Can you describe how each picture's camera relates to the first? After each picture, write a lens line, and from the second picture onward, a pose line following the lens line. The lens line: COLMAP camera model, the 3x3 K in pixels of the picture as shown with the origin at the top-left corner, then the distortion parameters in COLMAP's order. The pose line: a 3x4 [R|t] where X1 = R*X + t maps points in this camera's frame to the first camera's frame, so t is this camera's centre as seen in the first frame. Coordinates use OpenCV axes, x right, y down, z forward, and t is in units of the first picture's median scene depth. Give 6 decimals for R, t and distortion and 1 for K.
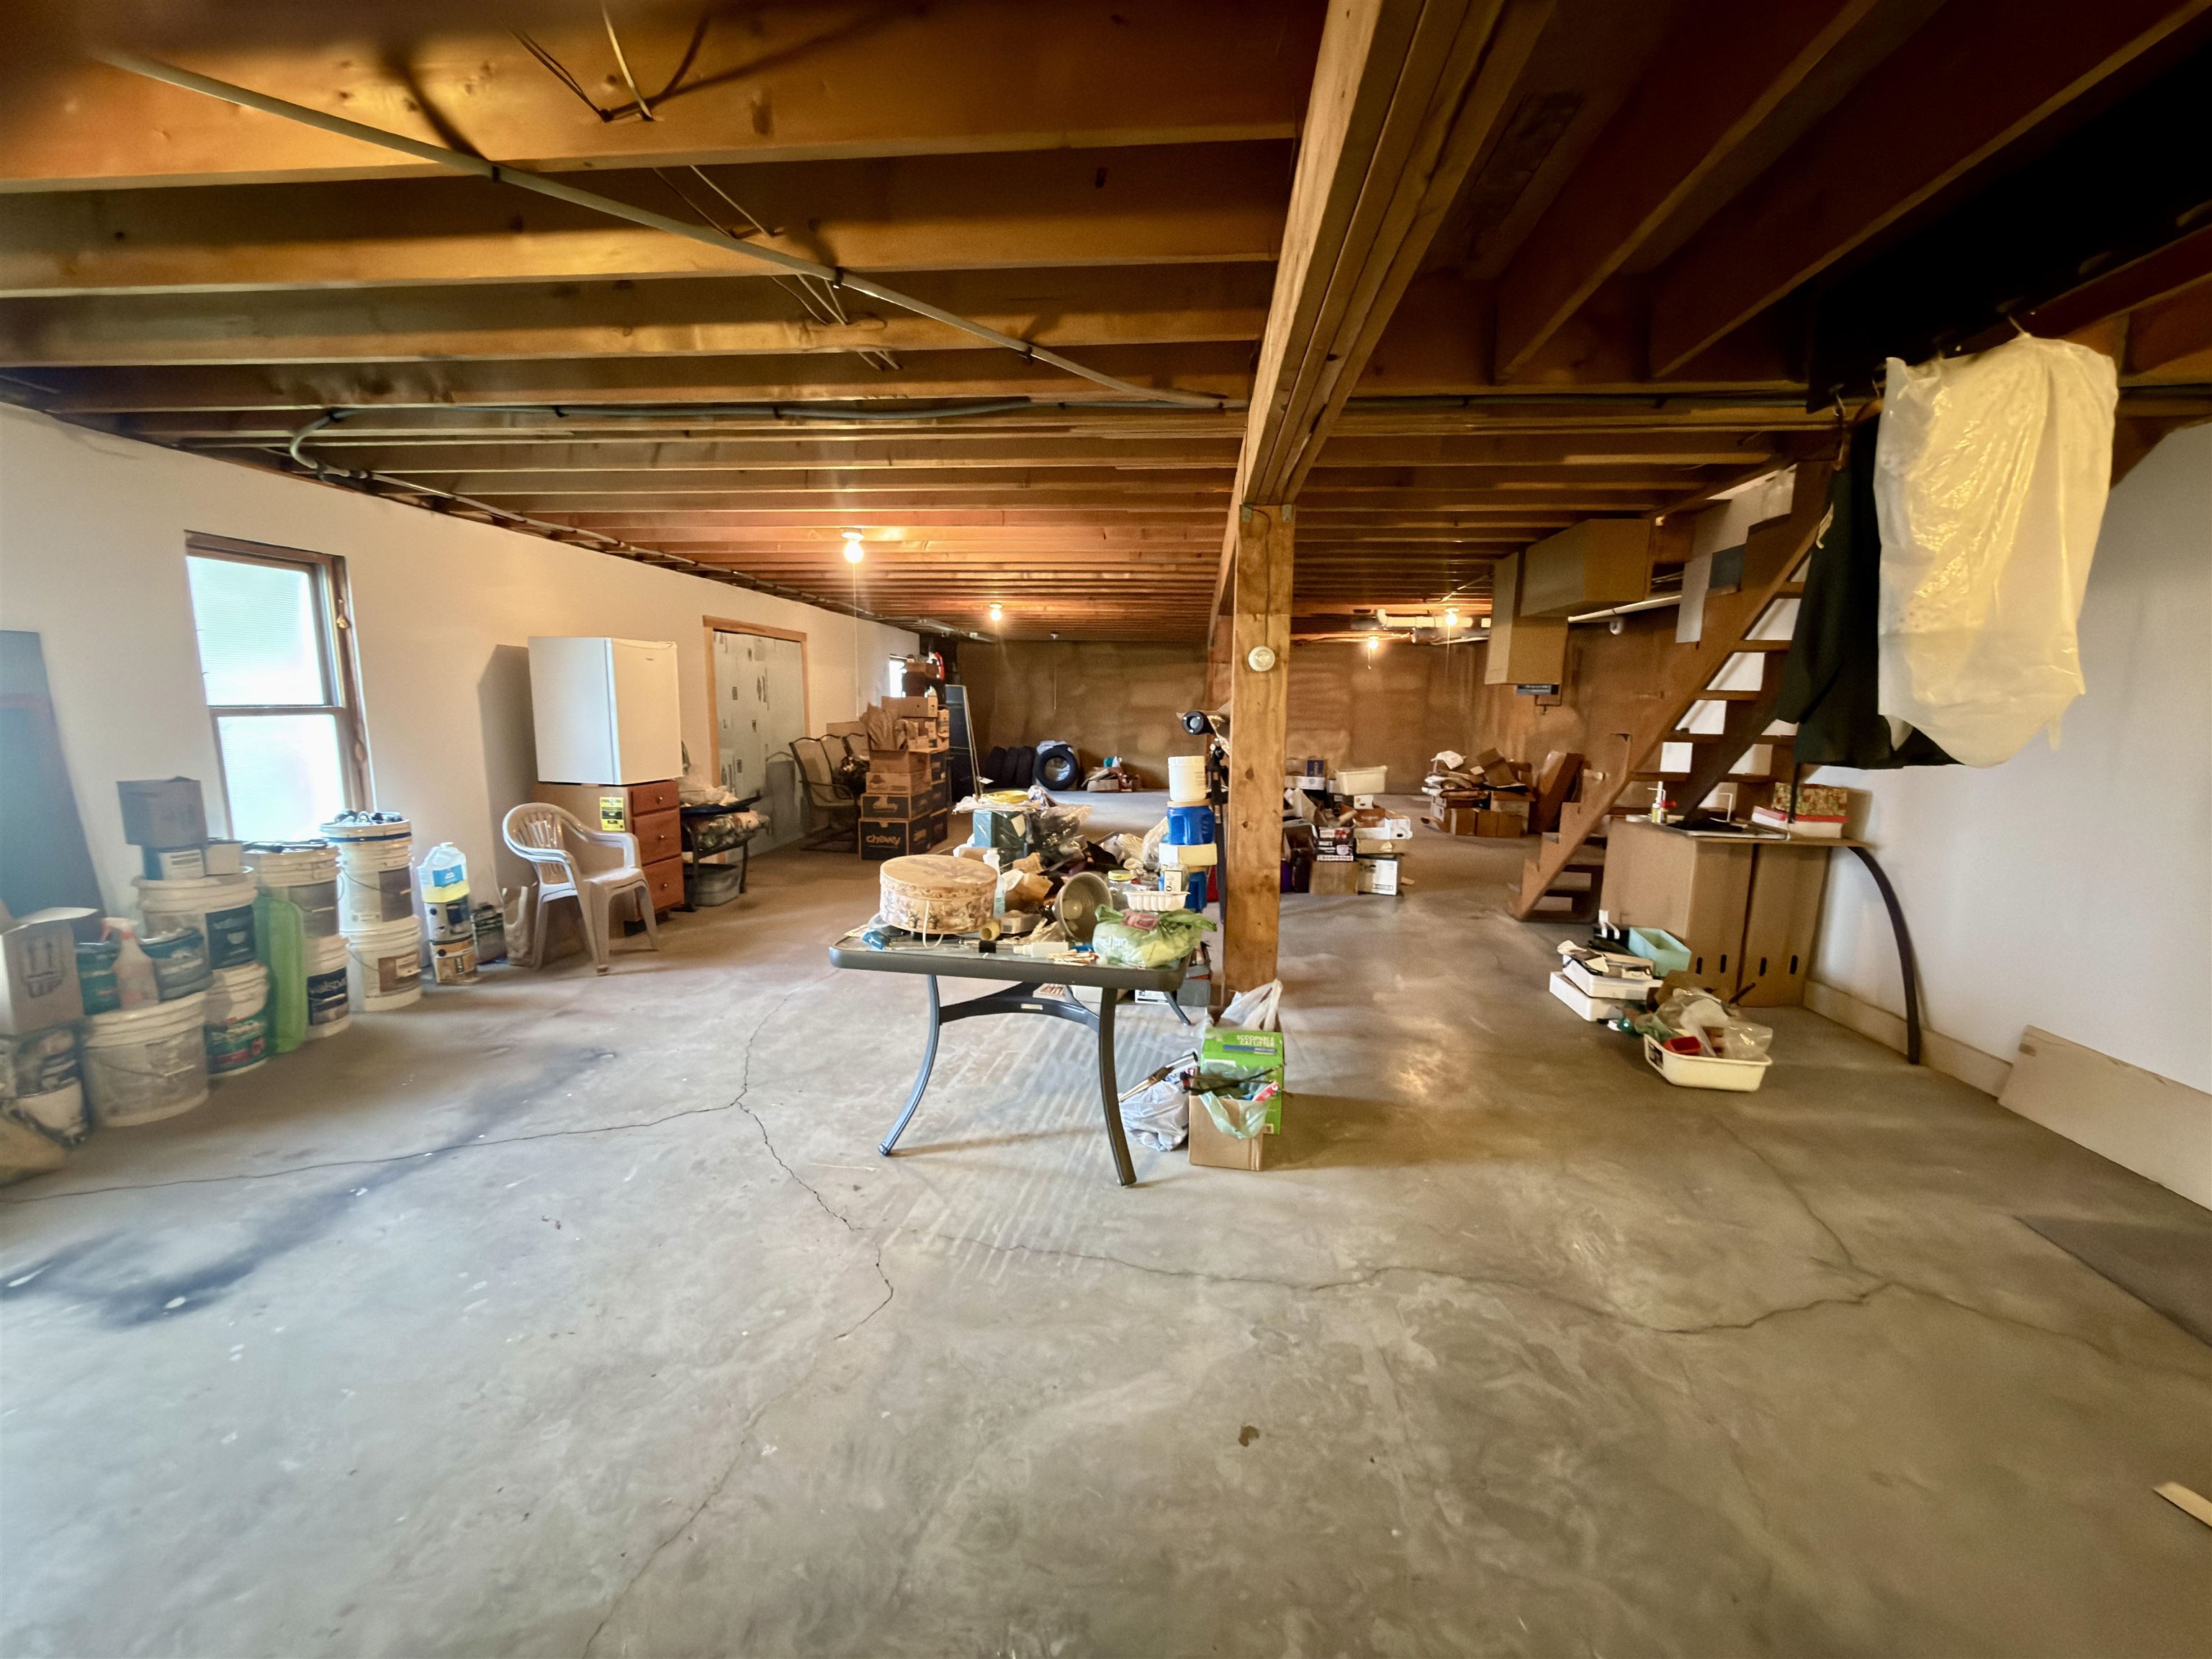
lens RADIAL K [[882.0, 0, 1109.8], [0, 882.0, 831.9], [0, 0, 1]] dist [0.001328, -0.000341]
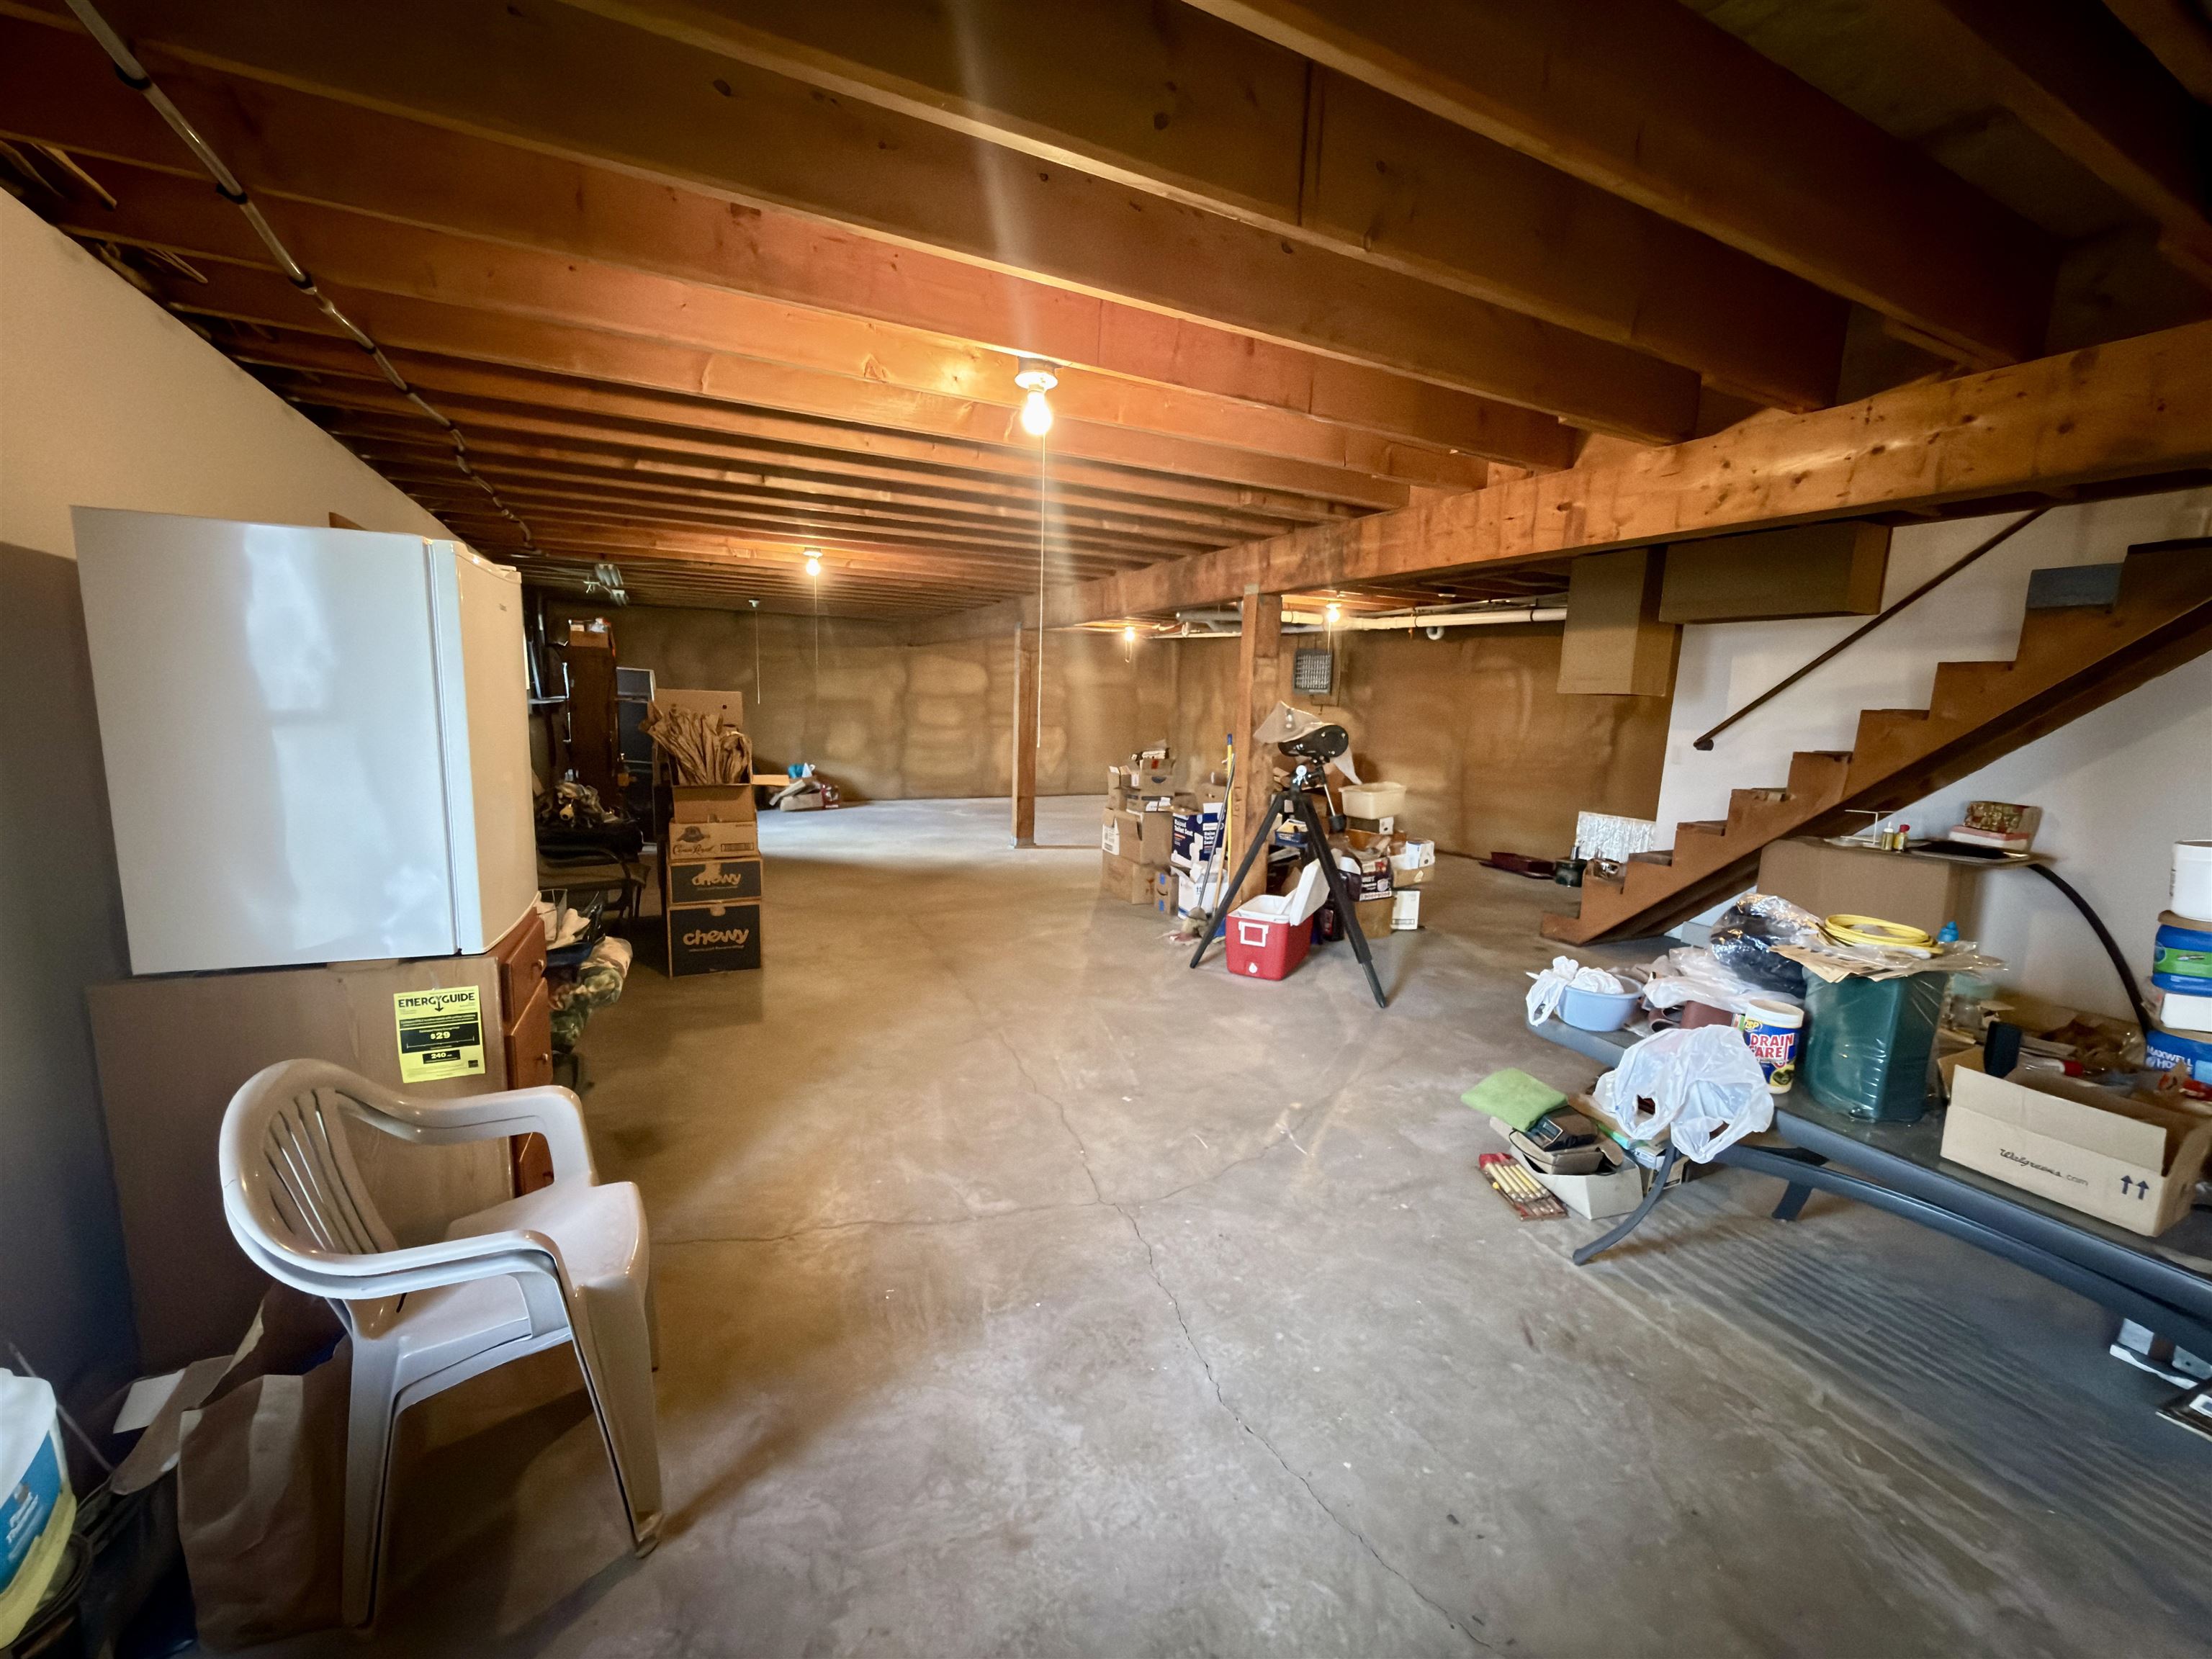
lens RADIAL K [[882.0, 0, 1108.9], [0, 882.0, 826.4], [0, 0, 1]] dist [0.001328, -0.000341]
pose [[0.847454, -0.067881, 0.526511, -0.391227], [0.062858, 0.997645, 0.027449, -0.074013], [-0.527134, 0.009833, 0.849725, 0.415306]]
